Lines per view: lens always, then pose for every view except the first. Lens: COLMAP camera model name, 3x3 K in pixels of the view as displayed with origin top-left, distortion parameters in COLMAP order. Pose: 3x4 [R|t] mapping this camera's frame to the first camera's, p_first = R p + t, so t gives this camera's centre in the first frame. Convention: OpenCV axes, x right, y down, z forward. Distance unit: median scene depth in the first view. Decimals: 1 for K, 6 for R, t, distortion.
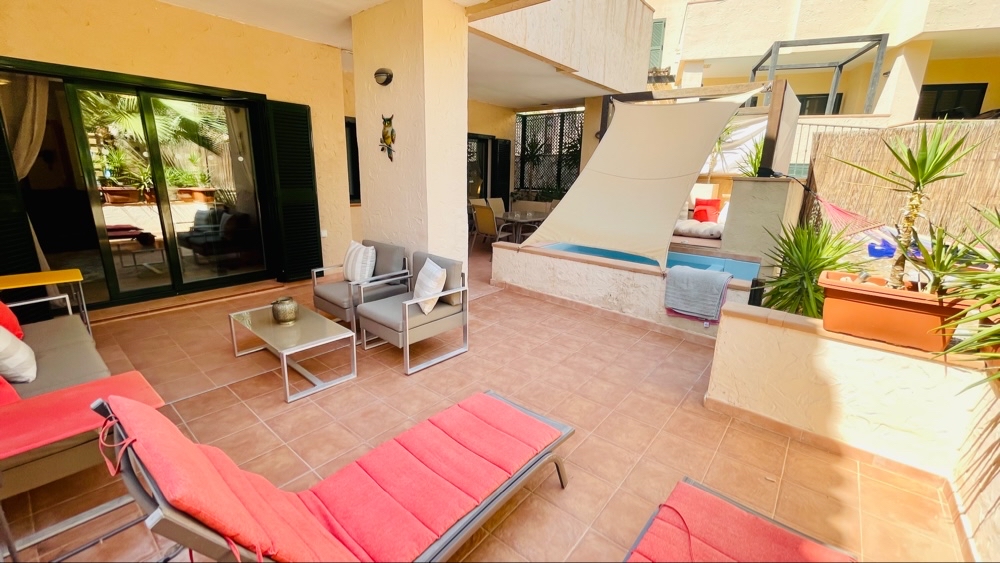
lens RADIAL K [[408.8, 0, 500.3], [0, 408.8, 280.6], [0, 0, 1]] dist [-0.000860, 0.001697]
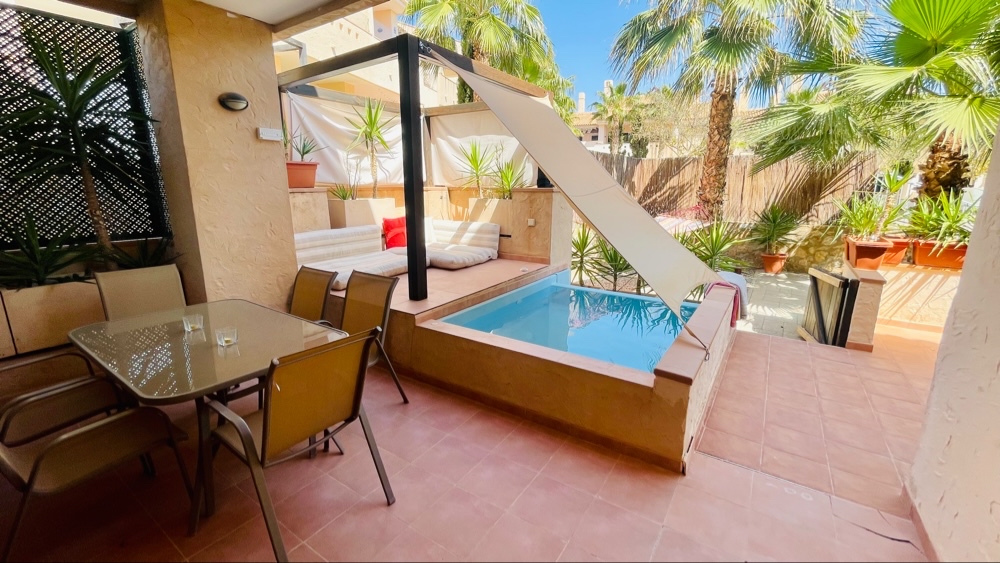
lens RADIAL K [[408.8, 0, 500.0], [0, 408.8, 271.1], [0, 0, 1]] dist [-0.000860, 0.001697]
pose [[-0.083025, -0.234646, 0.968529, -0.383730], [0.259619, 0.933231, 0.248350, -0.352379], [-0.962135, 0.272068, -0.016563, 1.224953]]
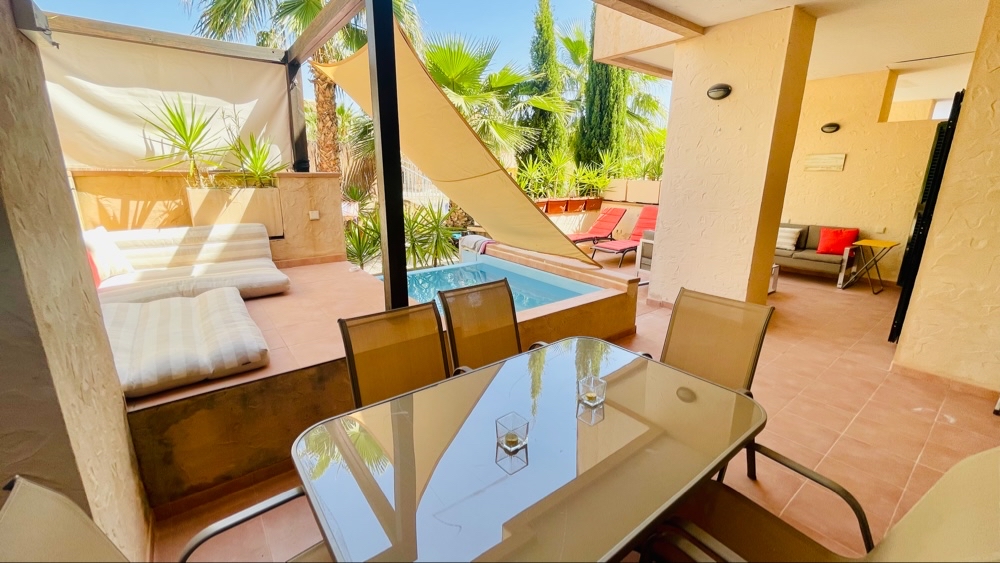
lens RADIAL K [[408.8, 0, 497.0], [0, 408.8, 277.1], [0, 0, 1]] dist [-0.000860, 0.001697]
pose [[-0.970702, -0.096866, 0.219895, 0.069508], [0.026547, 0.866308, 0.498804, -0.486468], [-0.238814, 0.490028, -0.838356, 1.765005]]
